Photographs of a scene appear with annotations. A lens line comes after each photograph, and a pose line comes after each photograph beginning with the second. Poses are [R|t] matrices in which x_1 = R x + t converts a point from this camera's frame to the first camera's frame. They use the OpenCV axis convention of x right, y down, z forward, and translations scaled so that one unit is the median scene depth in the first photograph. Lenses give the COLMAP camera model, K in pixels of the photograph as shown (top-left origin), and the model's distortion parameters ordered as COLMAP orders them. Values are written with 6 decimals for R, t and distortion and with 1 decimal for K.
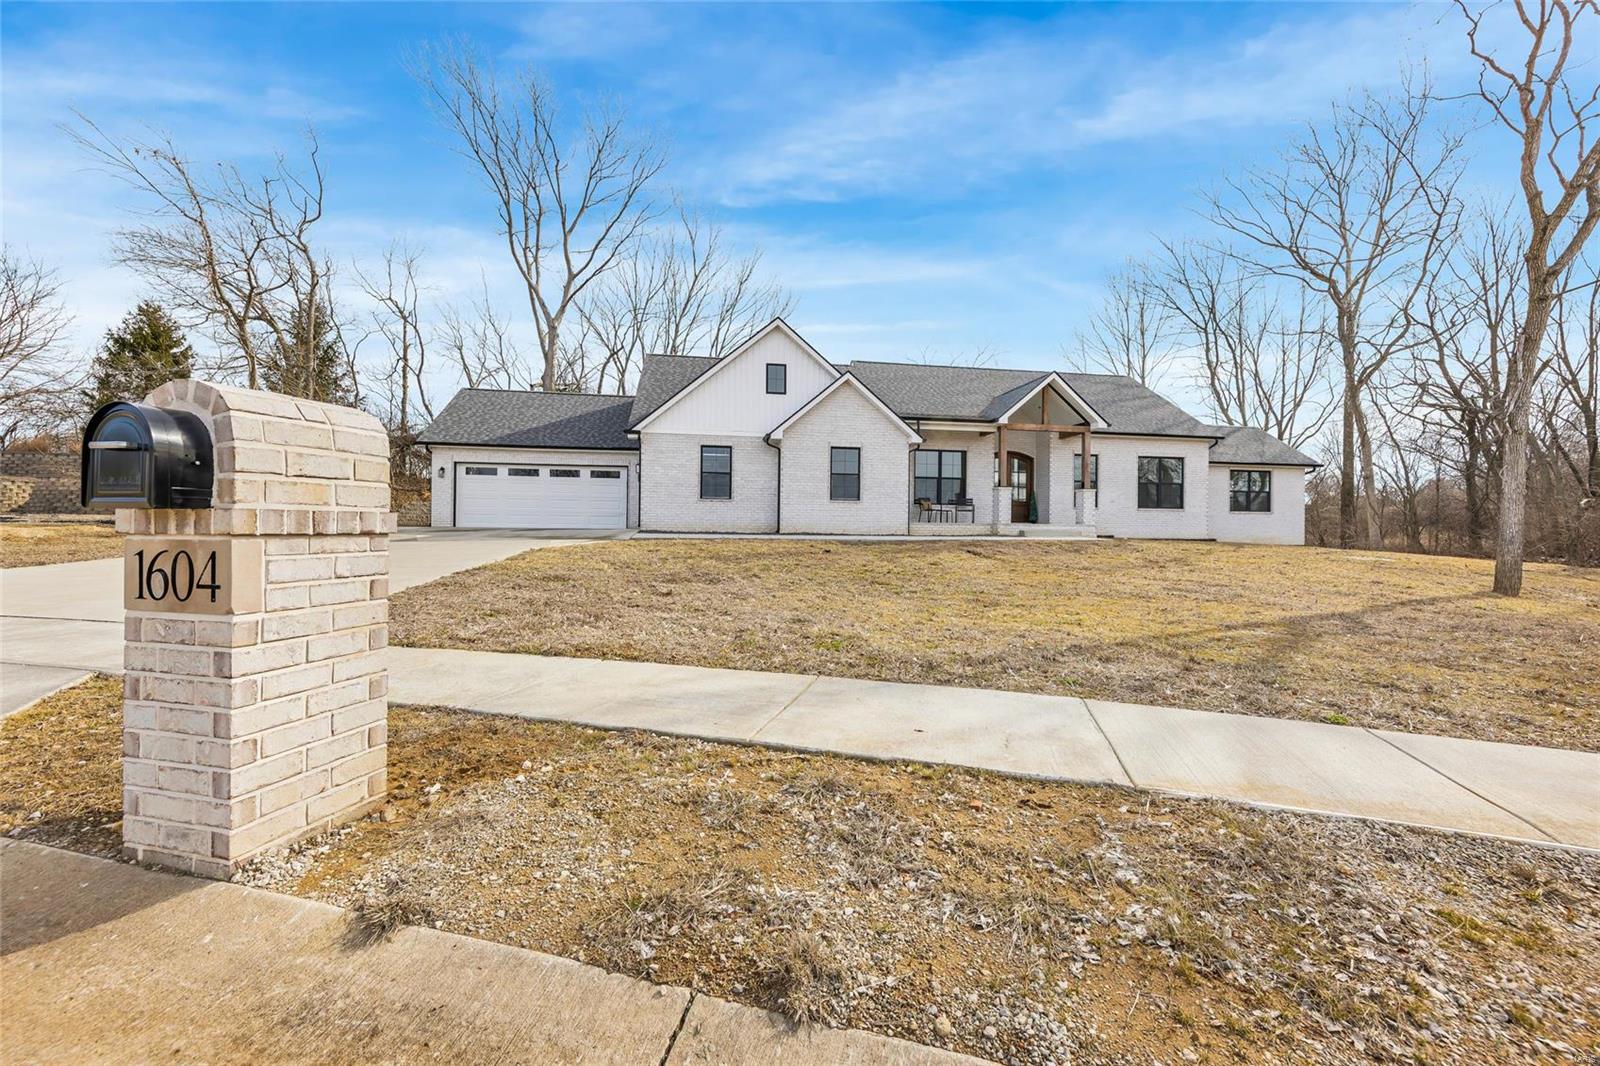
lens RADIAL K [[627.7, 0, 816.6], [0, 627.7, 524.0], [0, 0, 1]] dist [0.013146, 0.000090]
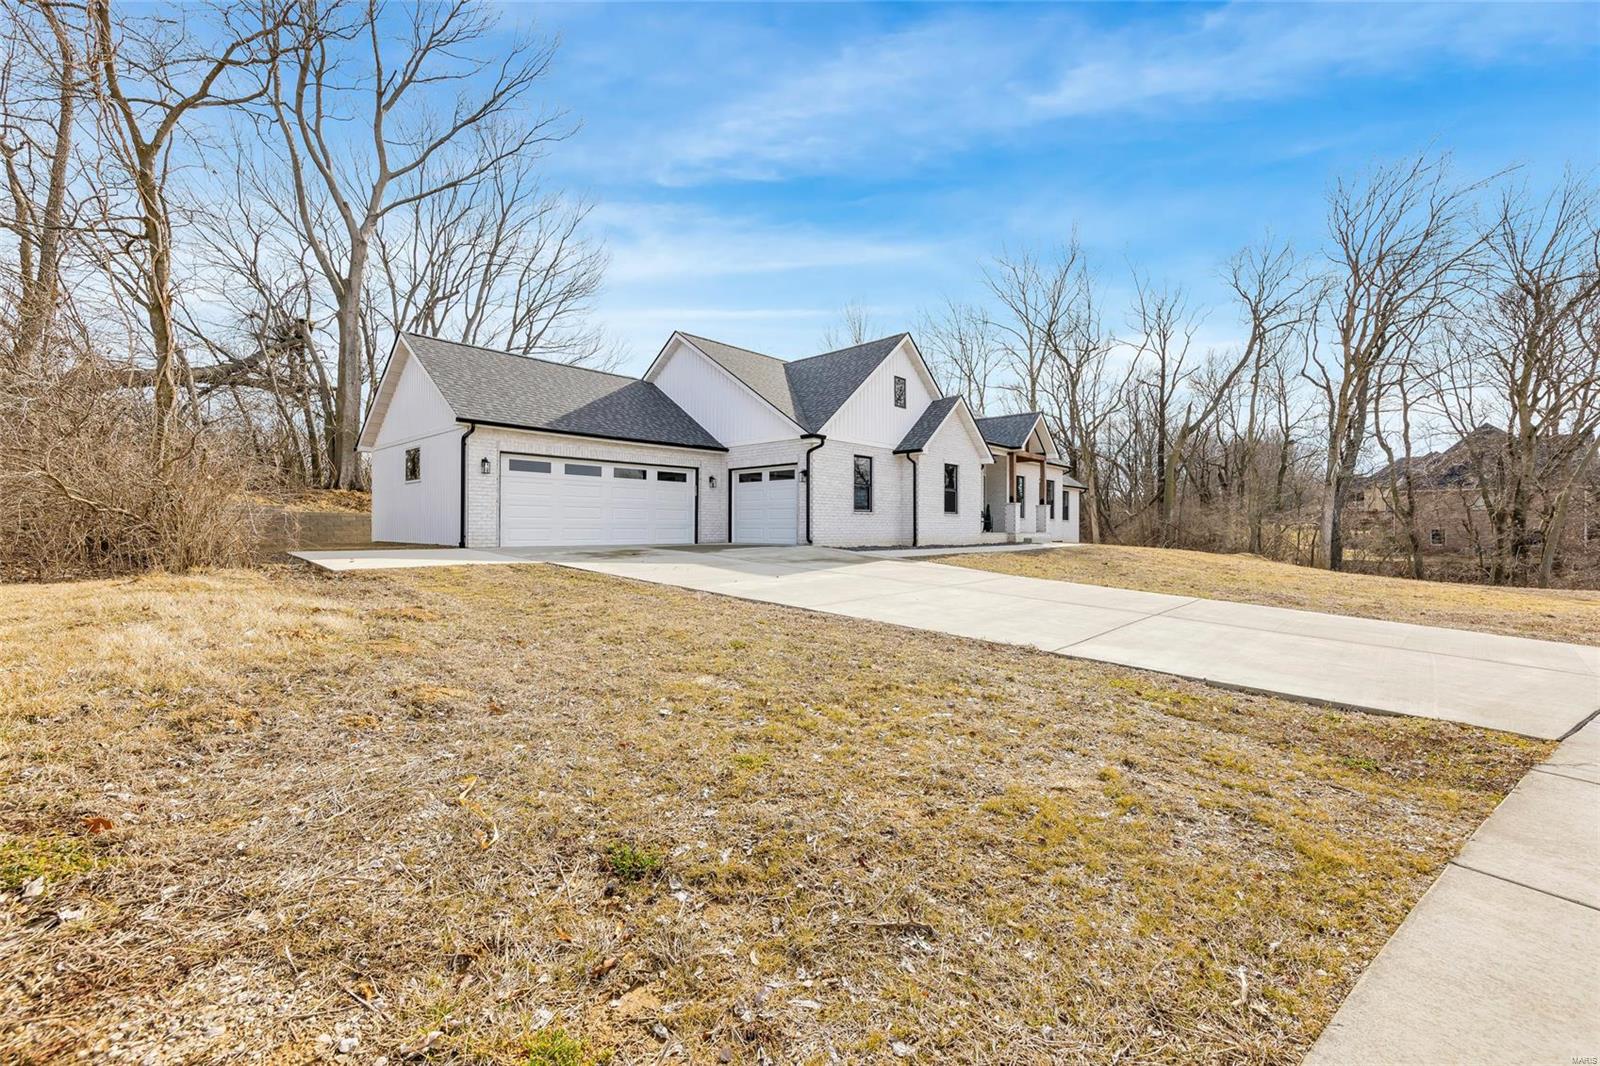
lens RADIAL K [[644.6, 0, 809.0], [0, 644.6, 527.8], [0, 0, 1]] dist [0.006520, 0.000429]
pose [[0.796464, -0.005858, 0.604658, -0.708137], [-0.001217, 0.999936, 0.011291, -0.022779], [-0.604685, -0.009729, 0.796405, 0.233488]]
